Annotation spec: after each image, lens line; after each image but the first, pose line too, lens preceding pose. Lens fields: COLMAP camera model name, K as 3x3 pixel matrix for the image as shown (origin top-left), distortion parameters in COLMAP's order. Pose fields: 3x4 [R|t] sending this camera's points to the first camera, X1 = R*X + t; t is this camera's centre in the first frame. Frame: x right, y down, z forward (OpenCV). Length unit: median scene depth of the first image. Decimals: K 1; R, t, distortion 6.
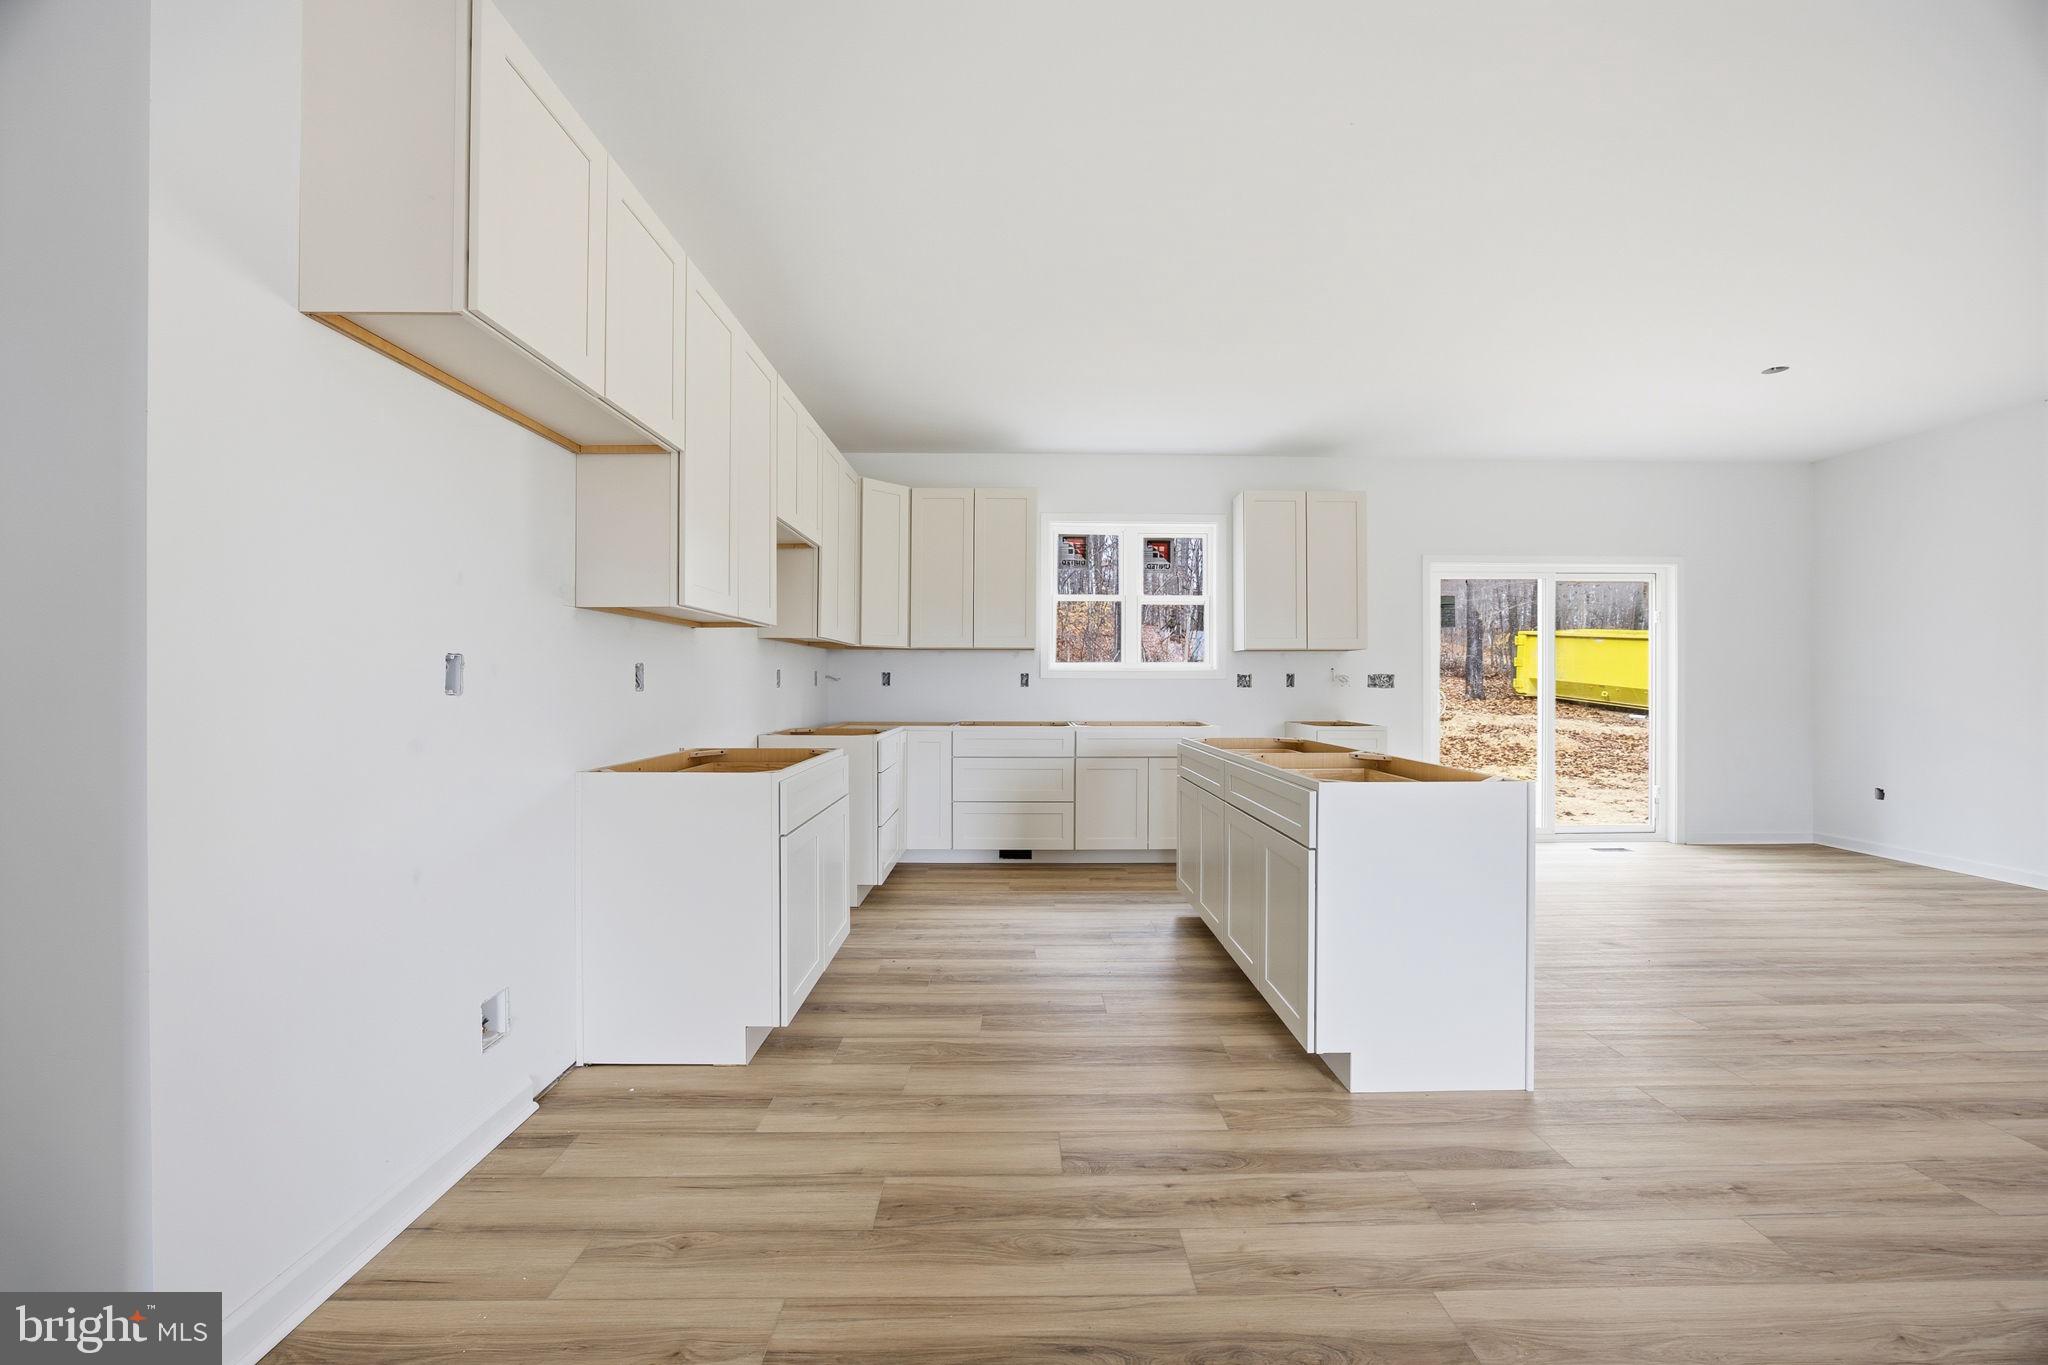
lens RADIAL K [[802.0, 0, 1025.8], [0, 802.0, 678.0], [0, 0, 1]] dist [-0.022565, 0.007454]
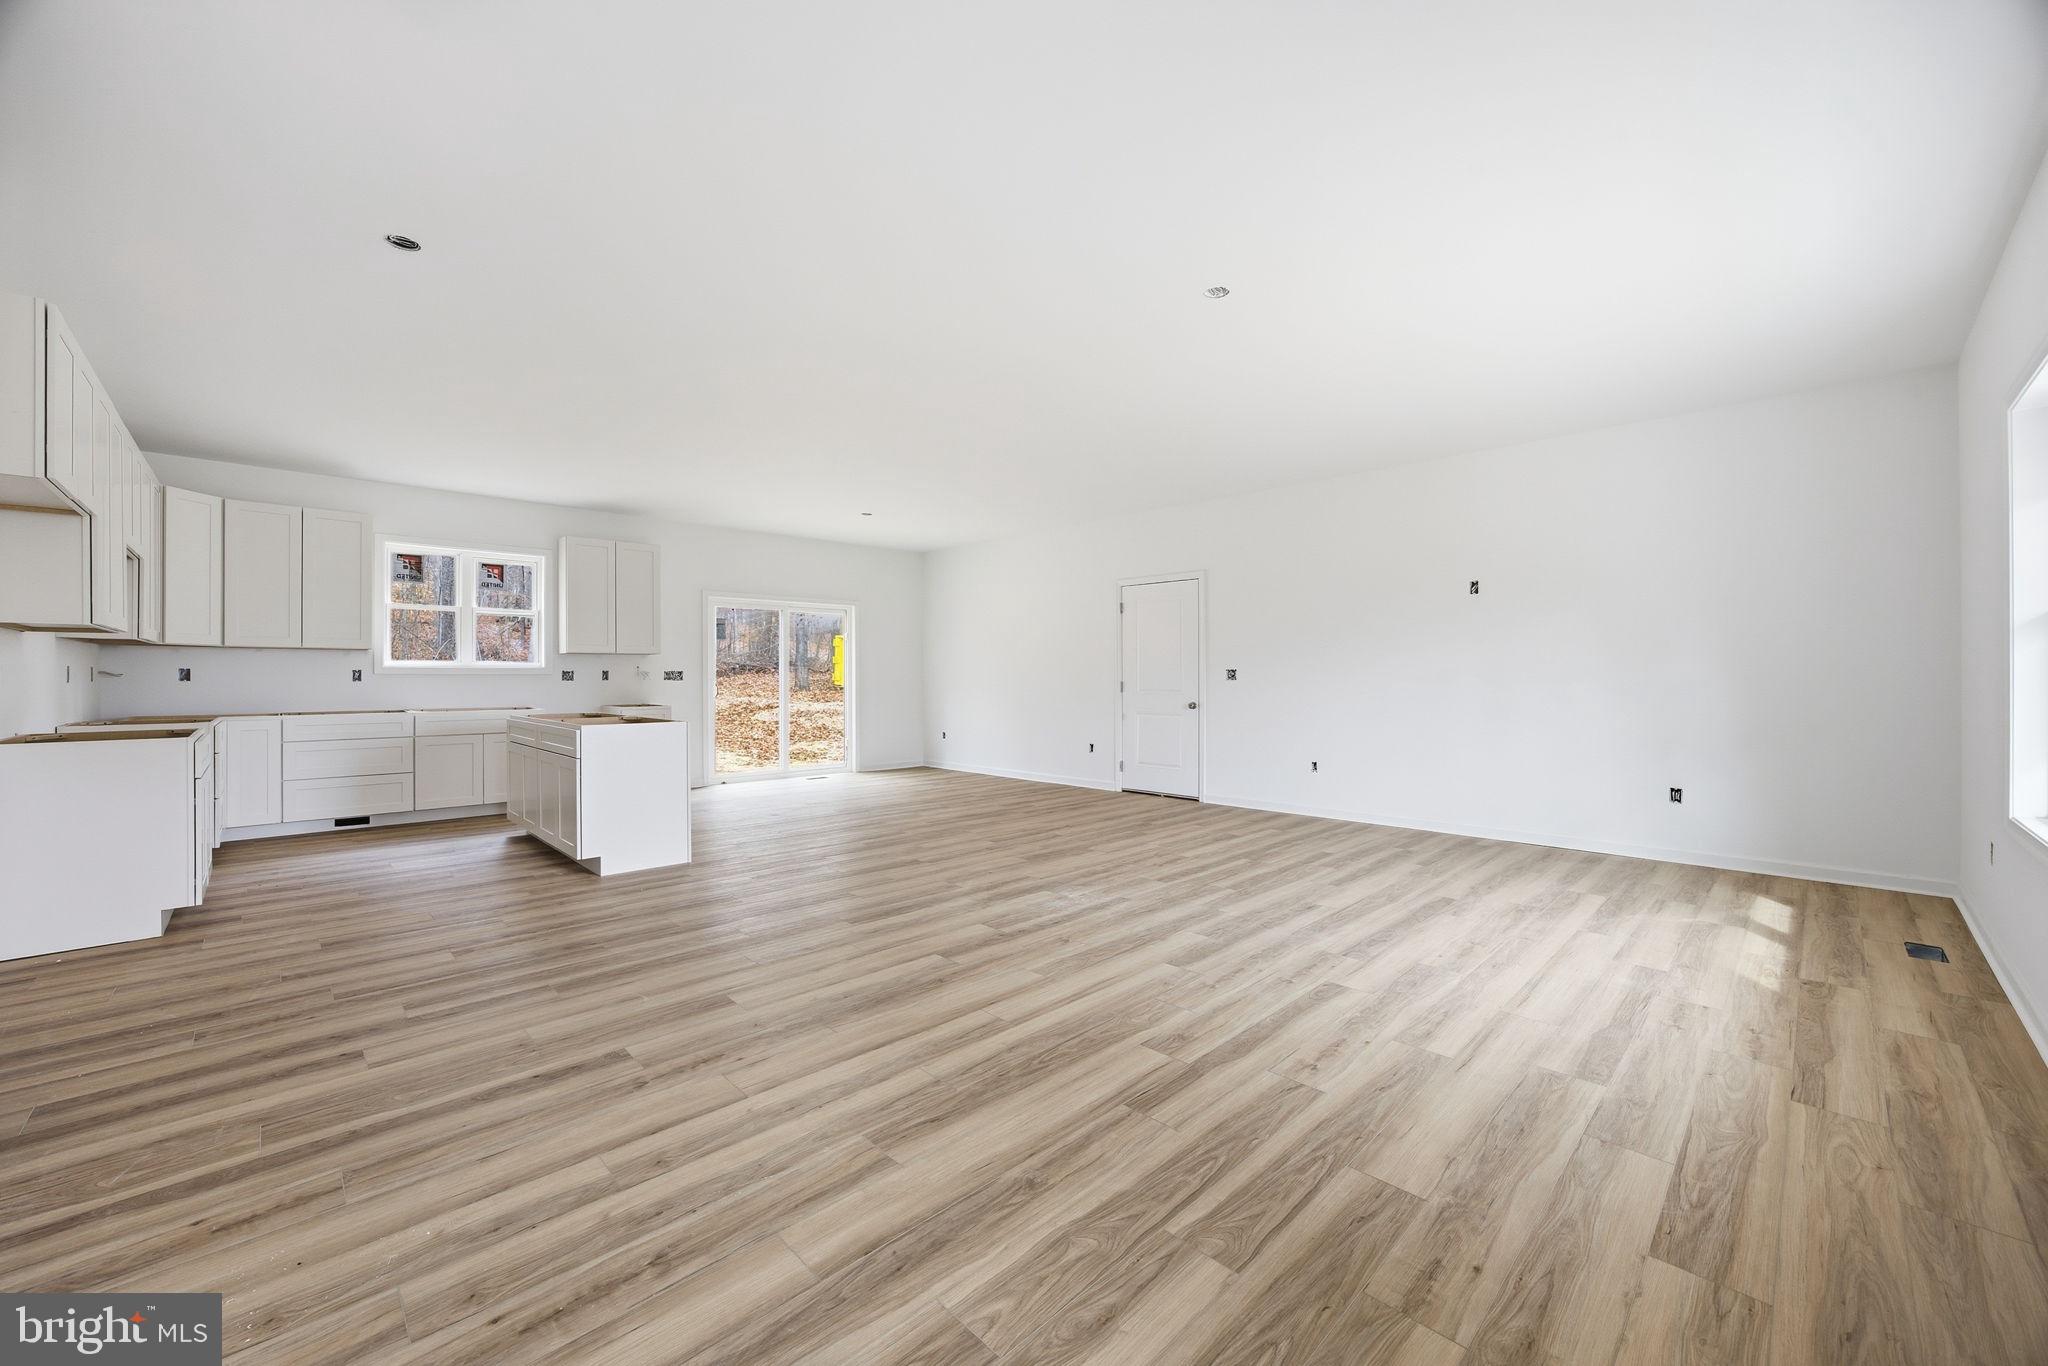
lens RADIAL K [[802.0, 0, 1027.1], [0, 802.0, 679.5], [0, 0, 1]] dist [-0.022565, 0.007454]
pose [[0.733367, -0.005316, 0.679812, -0.072708], [0.000119, 0.999970, 0.007691, -0.000331], [-0.679833, -0.005559, 0.733346, -0.517834]]
